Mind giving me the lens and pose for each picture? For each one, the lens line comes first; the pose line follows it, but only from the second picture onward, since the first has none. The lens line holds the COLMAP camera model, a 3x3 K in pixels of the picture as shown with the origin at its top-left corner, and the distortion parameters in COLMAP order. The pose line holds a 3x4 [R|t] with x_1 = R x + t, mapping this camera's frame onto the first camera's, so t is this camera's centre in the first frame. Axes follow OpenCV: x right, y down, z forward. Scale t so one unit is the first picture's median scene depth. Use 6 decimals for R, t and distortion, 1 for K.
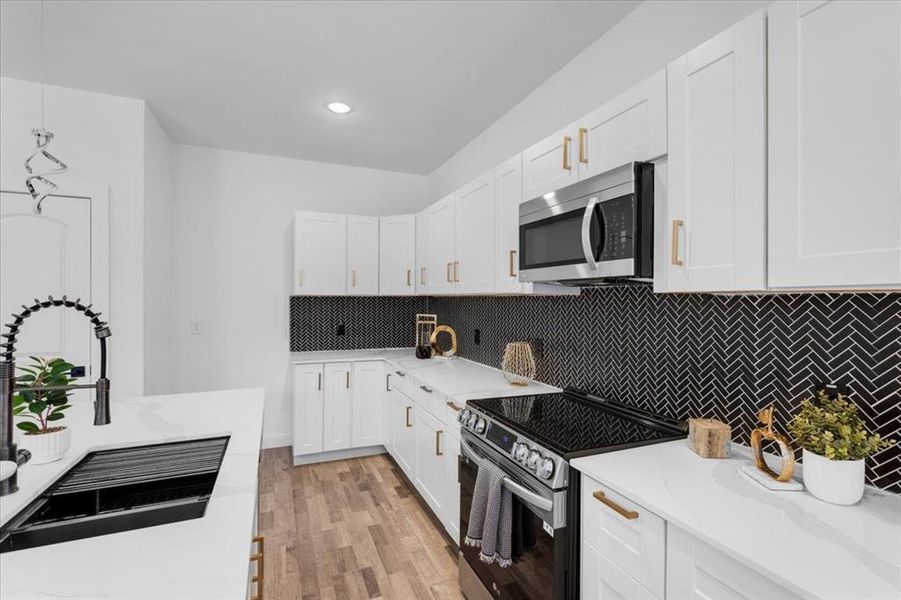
lens RADIAL K [[430.7, 0, 454.5], [0, 430.7, 301.4], [0, 0, 1]] dist [0.000454, 0.000617]
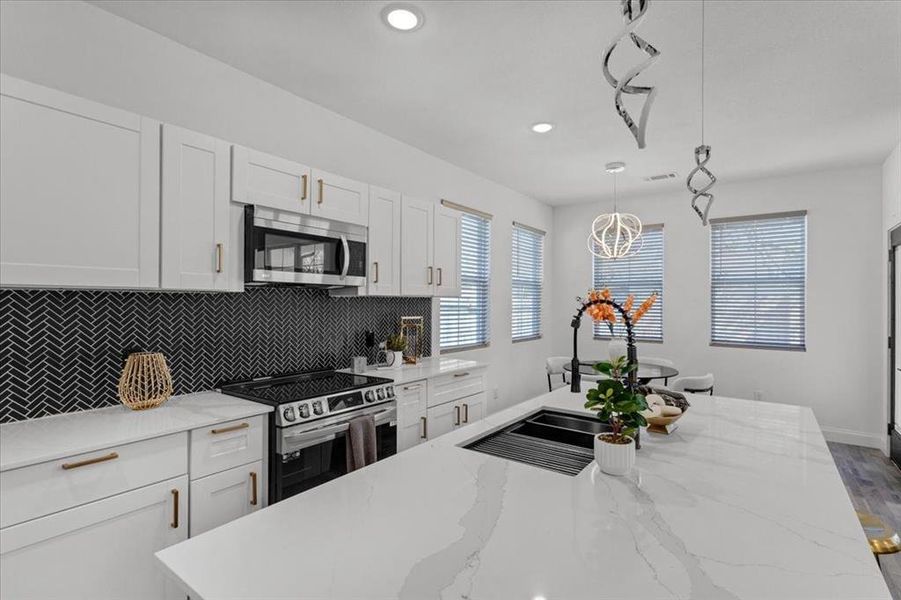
lens RADIAL K [[430.7, 0, 456.7], [0, 430.7, 301.3], [0, 0, 1]] dist [0.000454, 0.000617]
pose [[-0.517728, -0.004308, 0.855534, -0.577030], [-0.000941, 0.999990, 0.004466, -0.000266], [-0.855544, 0.001507, -0.517727, 0.636913]]
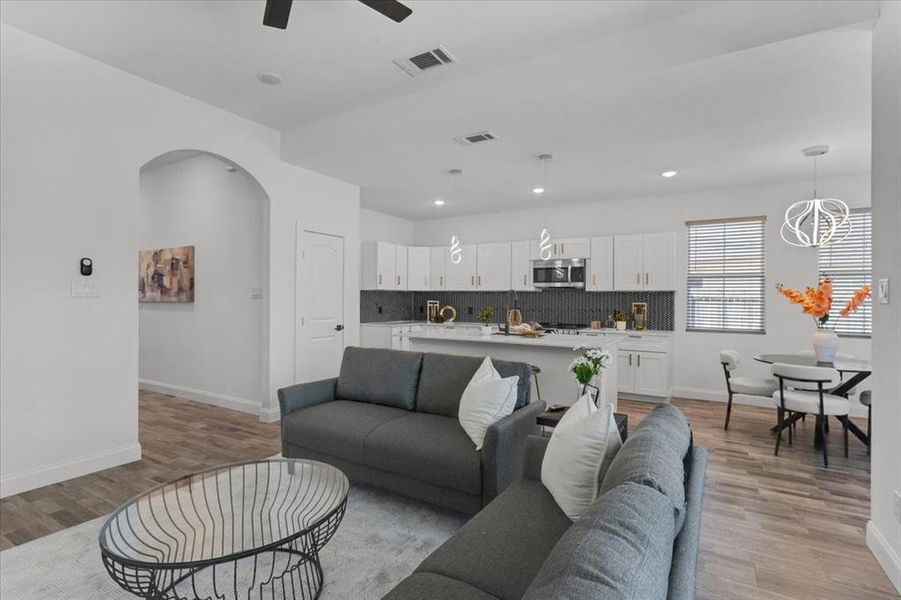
lens RADIAL K [[430.7, 0, 459.1], [0, 430.7, 298.0], [0, 0, 1]] dist [0.000454, 0.000617]
pose [[0.796716, 0.003232, 0.604345, -1.192618], [-0.001569, 0.999993, -0.003280, 0.025005], [-0.604352, 0.001665, 0.796716, -0.612762]]
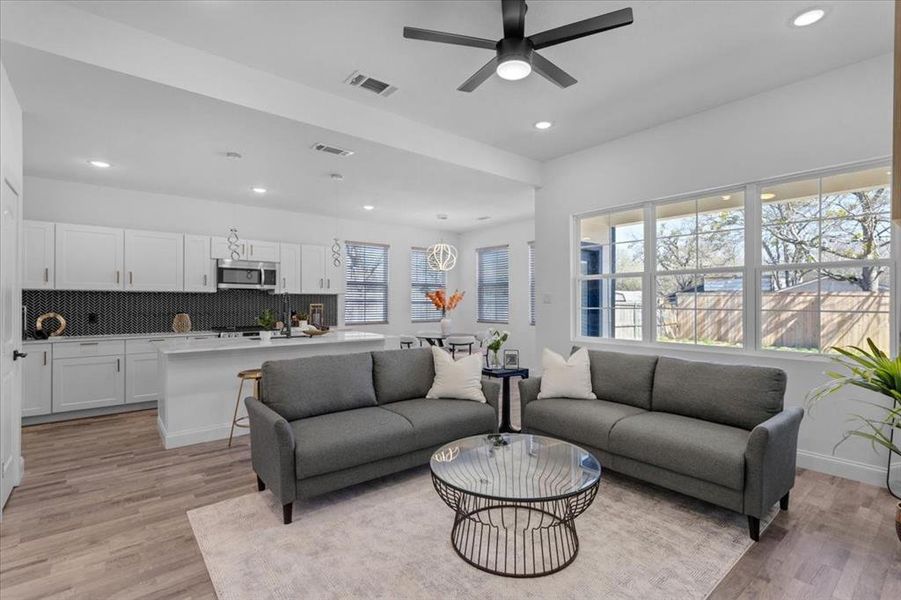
lens RADIAL K [[430.7, 0, 455.3], [0, 430.7, 297.7], [0, 0, 1]] dist [0.000454, 0.000617]
pose [[-0.292090, 0.003206, 0.956385, -1.666534], [0.004294, 0.999989, -0.002040, 0.016233], [-0.956381, 0.003511, -0.292101, 0.206203]]
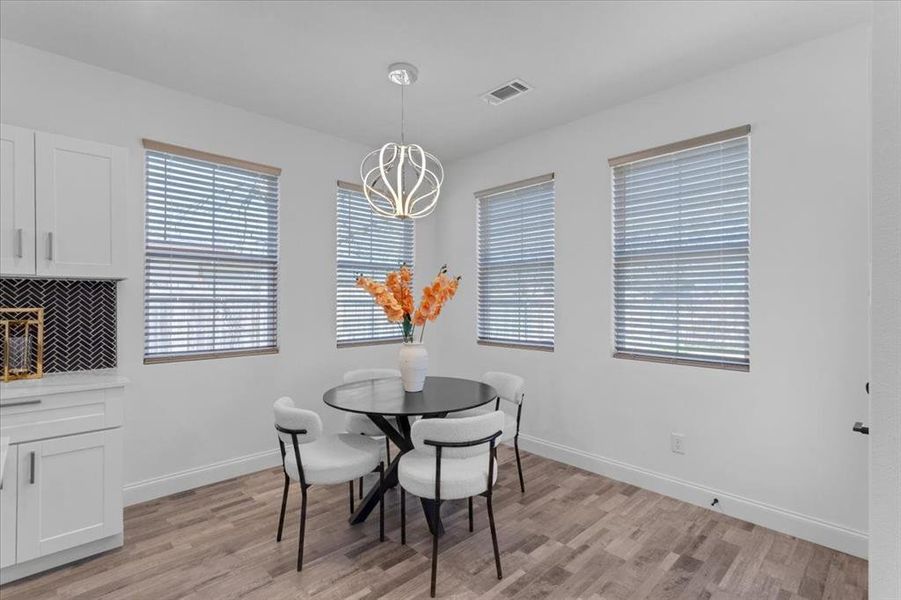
lens RADIAL K [[430.7, 0, 452.1], [0, 430.7, 299.3], [0, 0, 1]] dist [0.000454, 0.000617]
pose [[-0.364232, -0.004351, 0.931298, -0.521176], [0.002882, 0.999979, 0.005800, 0.022200], [-0.931304, 0.004797, -0.364212, -0.111117]]
